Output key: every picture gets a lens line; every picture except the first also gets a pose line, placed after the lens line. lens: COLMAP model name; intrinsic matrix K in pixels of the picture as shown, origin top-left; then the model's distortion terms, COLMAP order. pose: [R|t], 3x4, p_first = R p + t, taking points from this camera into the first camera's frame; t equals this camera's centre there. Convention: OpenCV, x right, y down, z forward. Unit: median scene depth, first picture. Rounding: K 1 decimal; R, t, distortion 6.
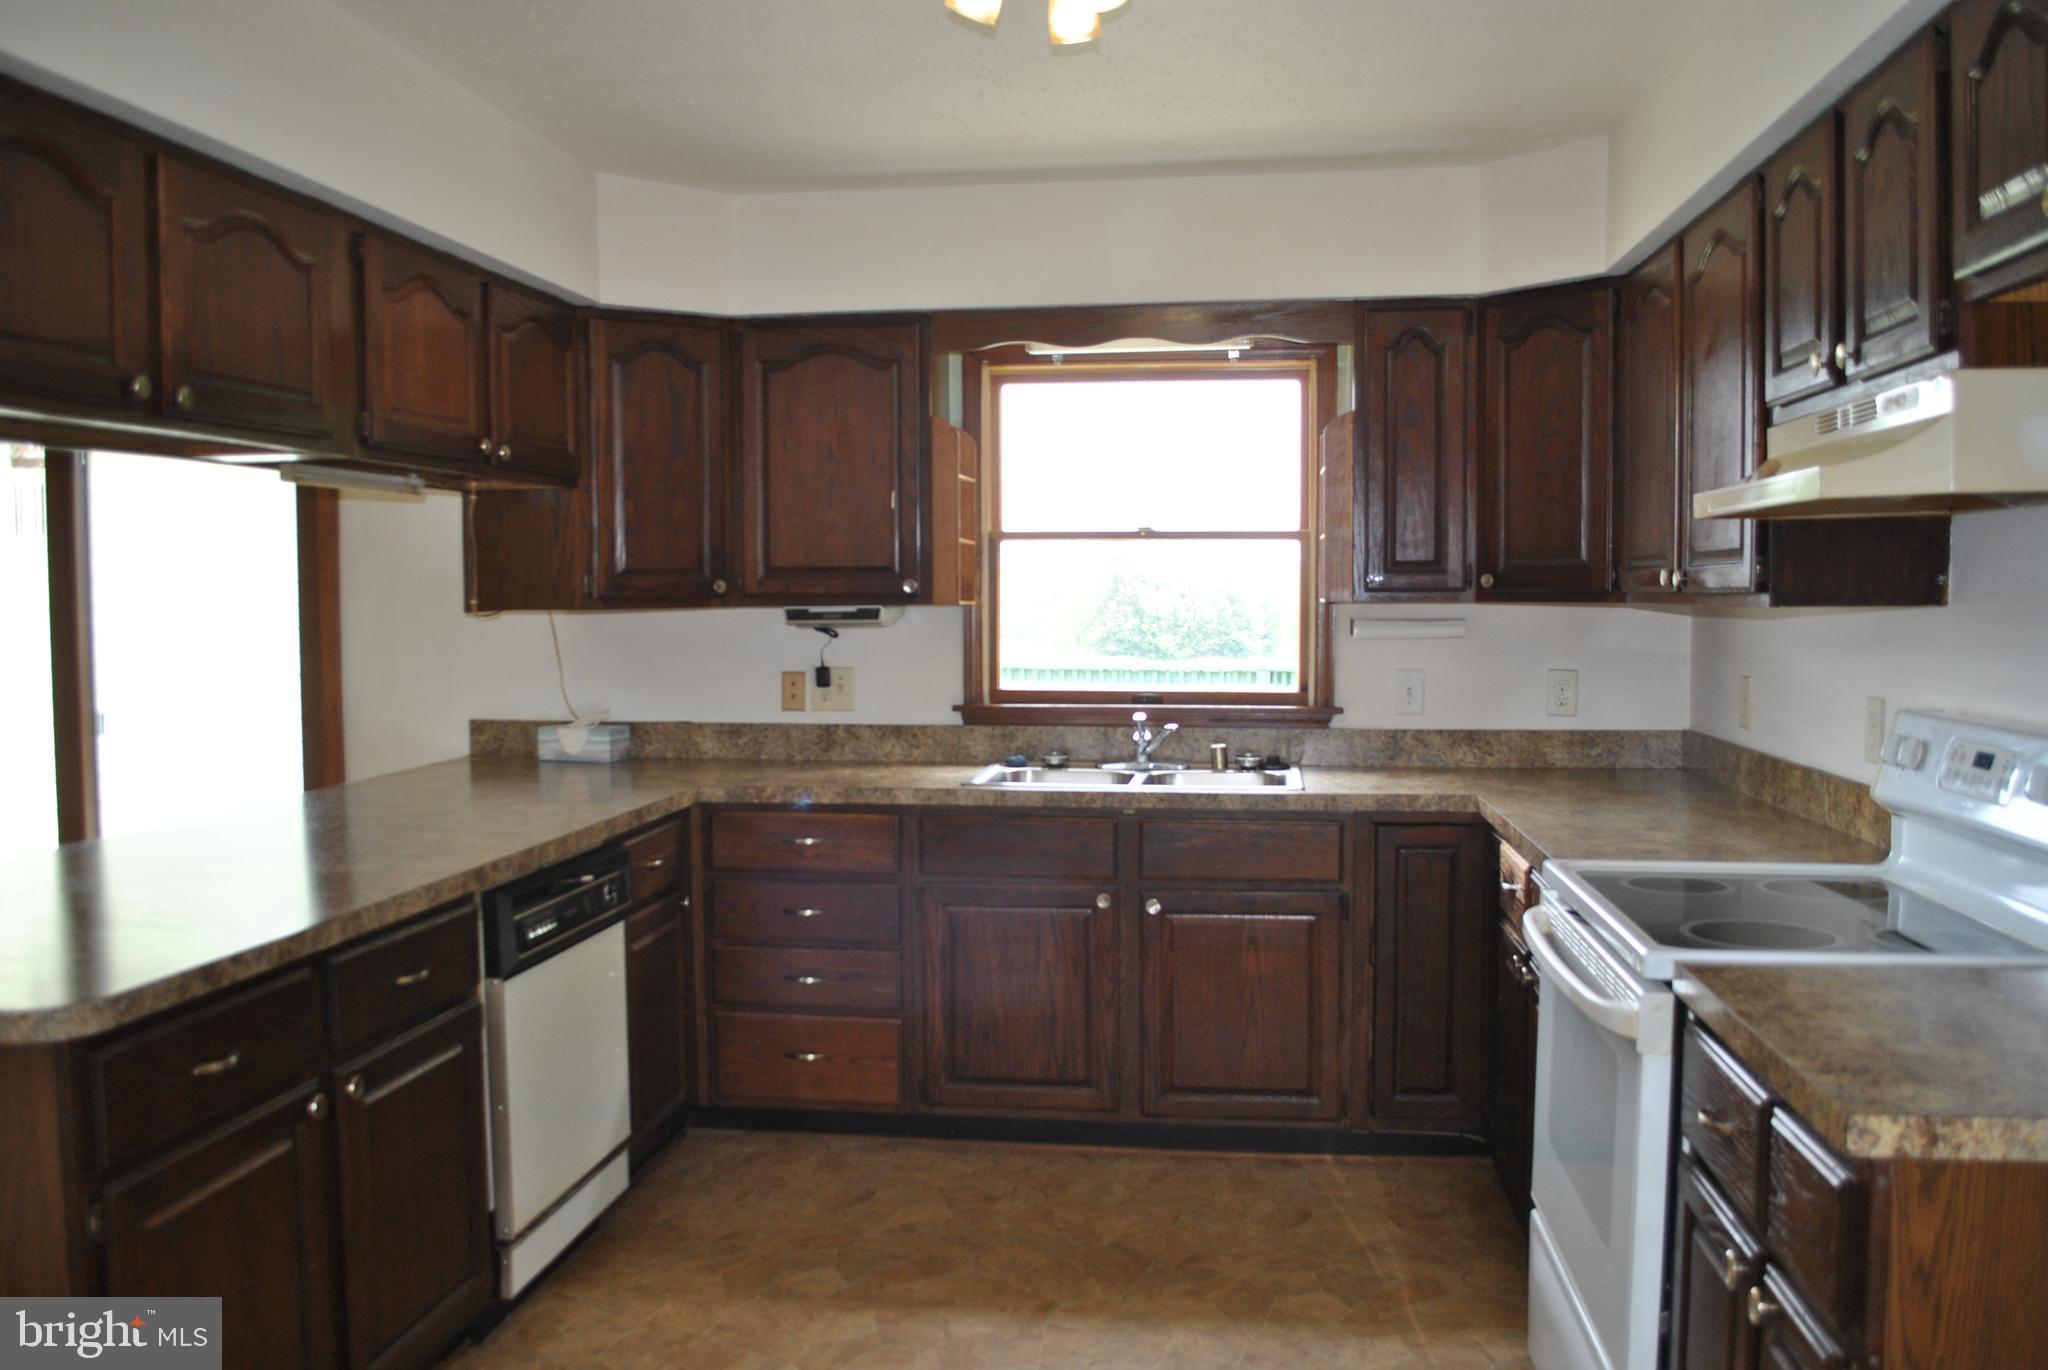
lens RADIAL K [[1652.4, 0, 1024.0], [0, 1652.4, 685.0], [0, 0, 1]] dist [-0.063395, -0.009941]
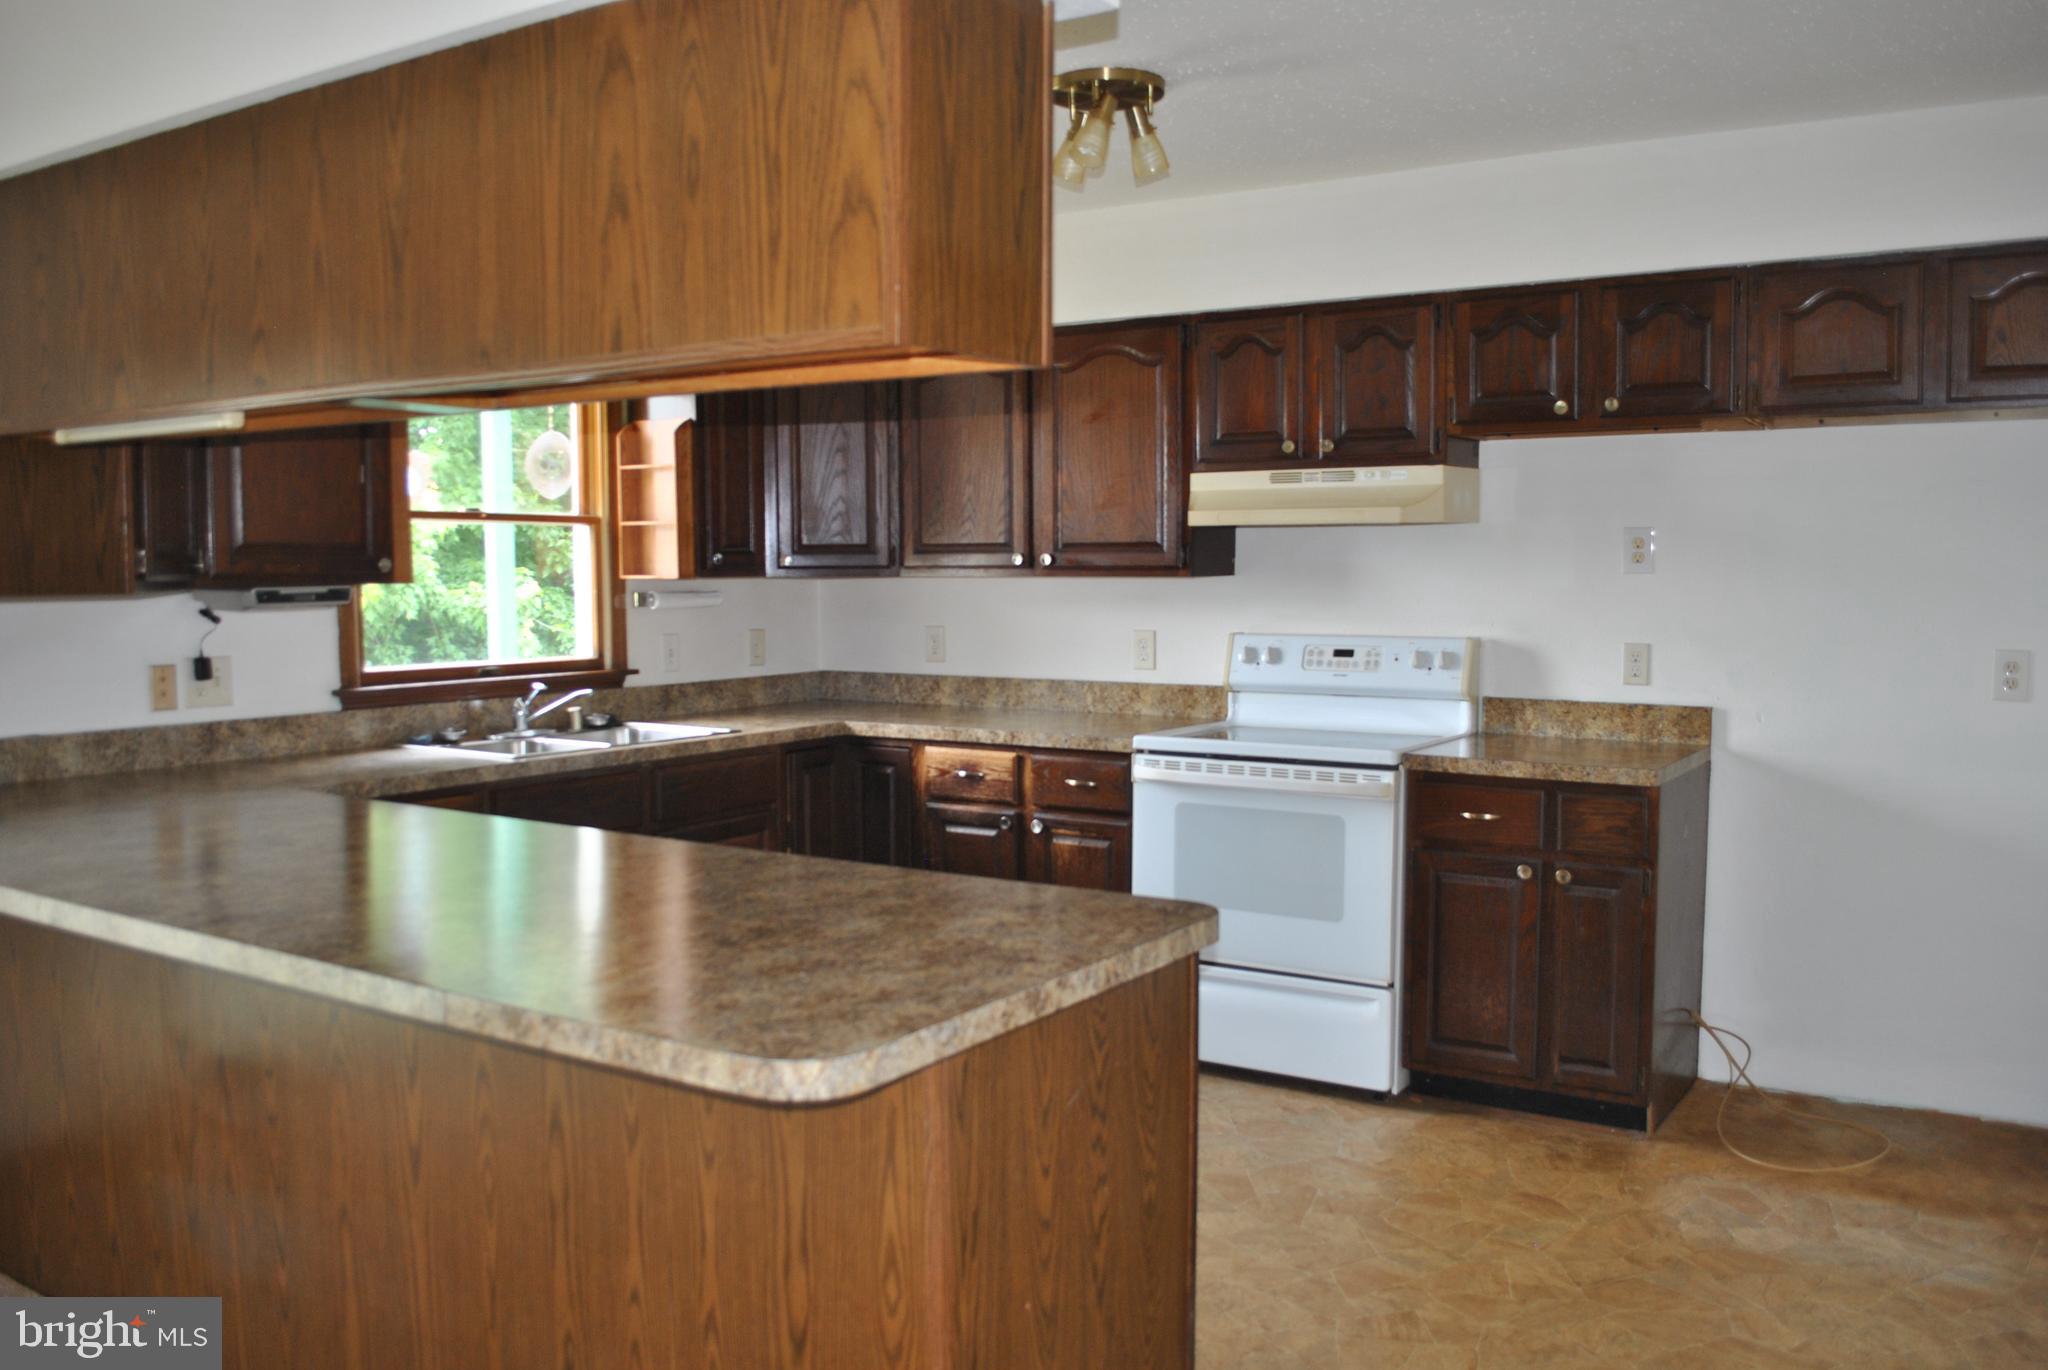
lens RADIAL K [[1652.4, 0, 1024.0], [0, 1652.4, 685.0], [0, 0, 1]] dist [-0.063395, -0.009941]
pose [[0.433013, -0.062726, 0.899203, -0.711984], [0.050542, 0.997696, 0.045258, -0.013364], [-0.899970, 0.025850, 0.435185, 0.233127]]
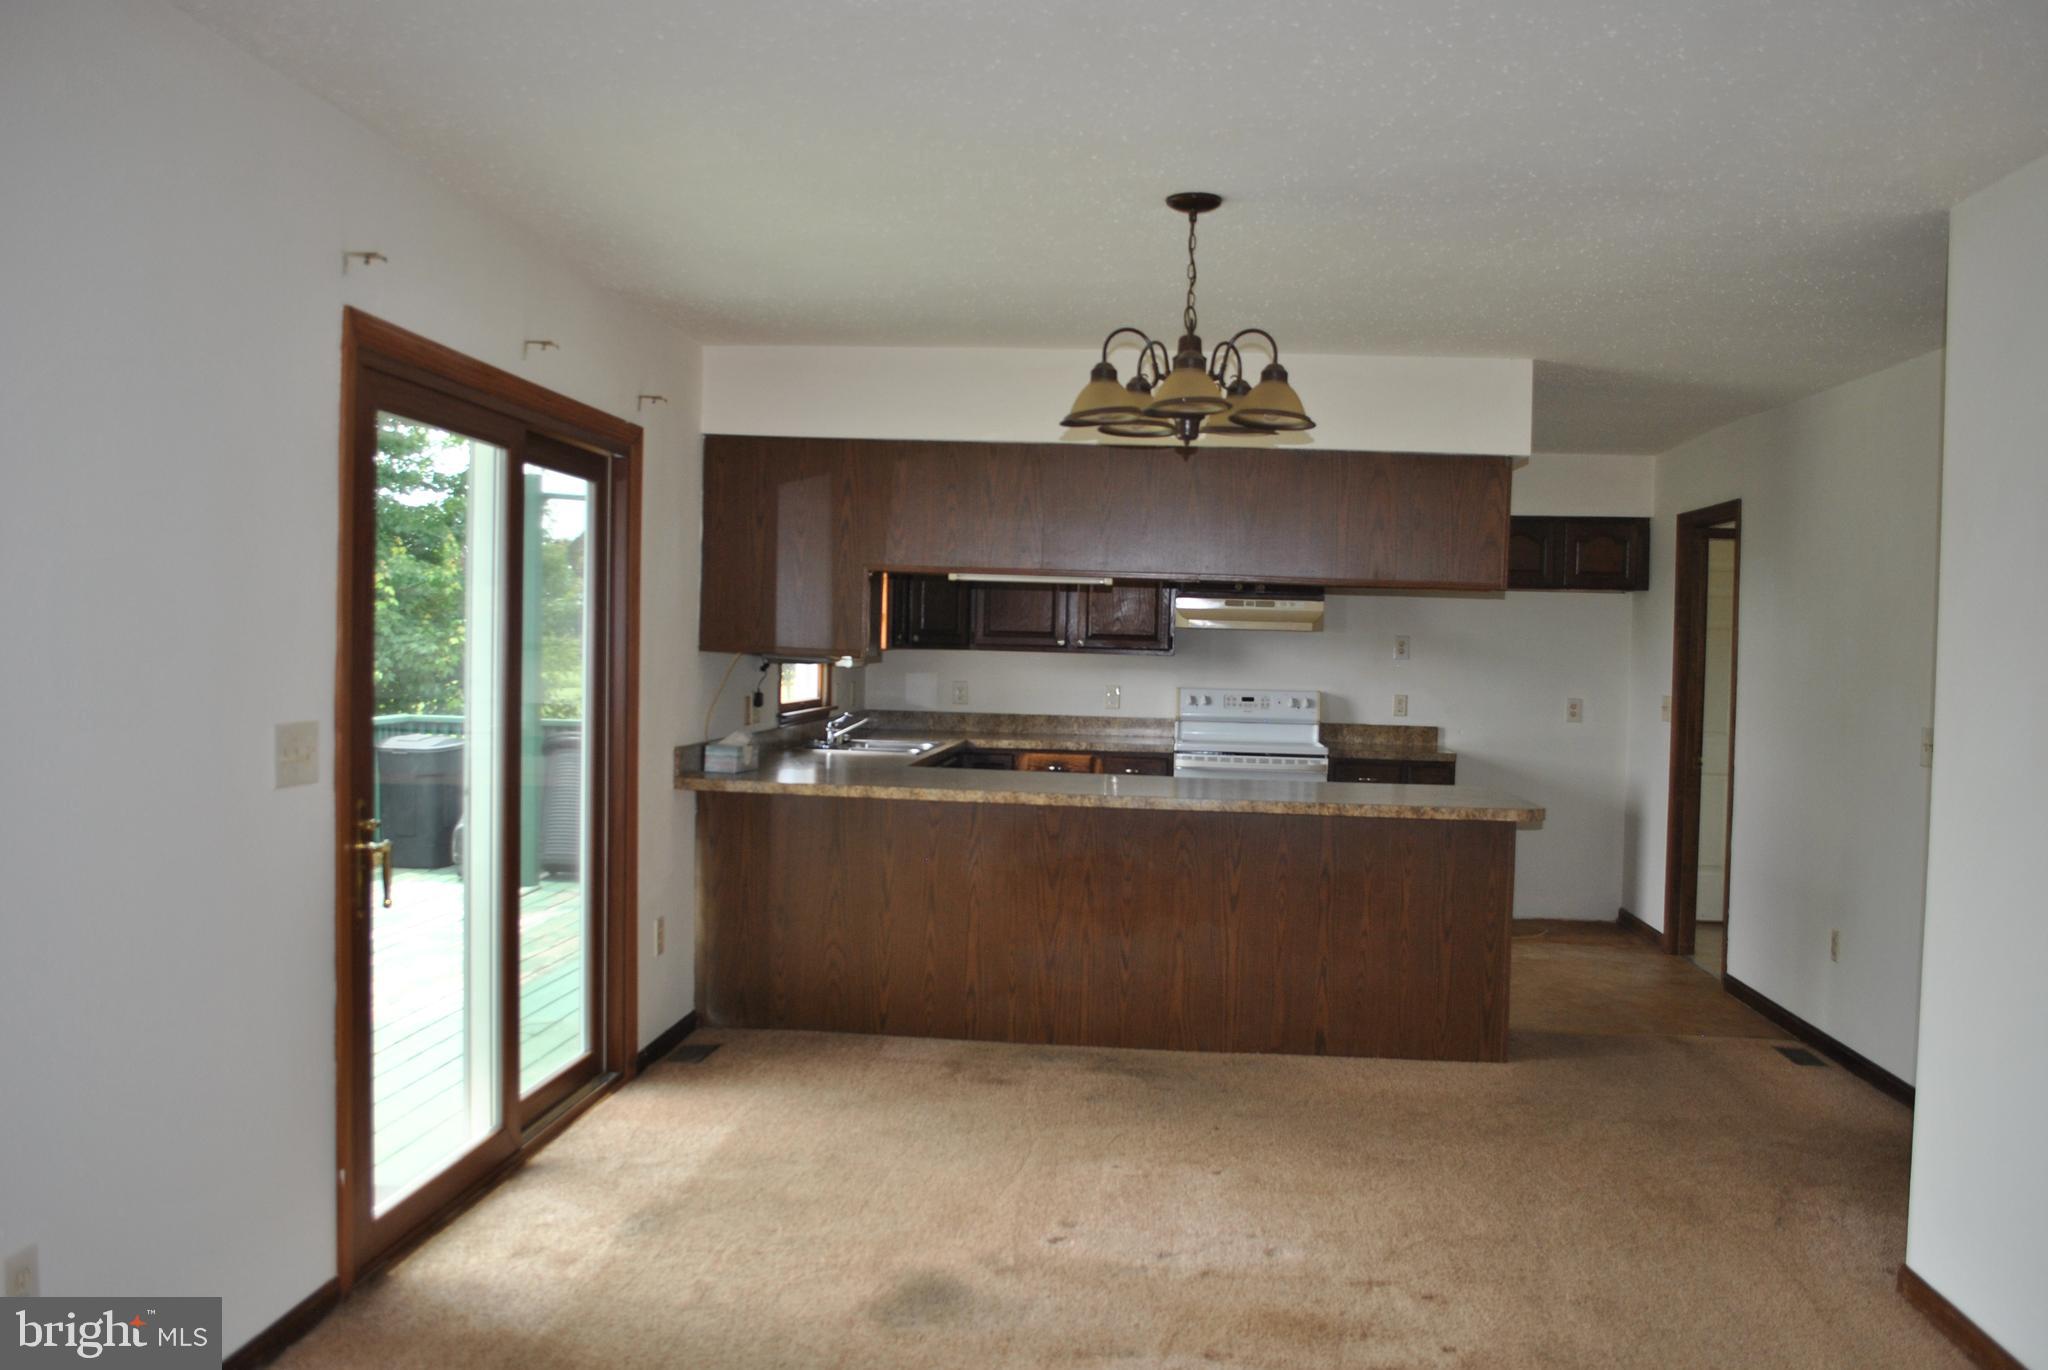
lens RADIAL K [[1652.4, 0, 1024.0], [0, 1652.4, 685.0], [0, 0, 1]] dist [-0.063395, -0.009941]
pose [[-0.047382, -0.024419, 0.998578, -1.572188], [0.027474, 0.999291, 0.025740, -0.048808], [-0.998499, 0.028654, -0.046677, 0.849411]]
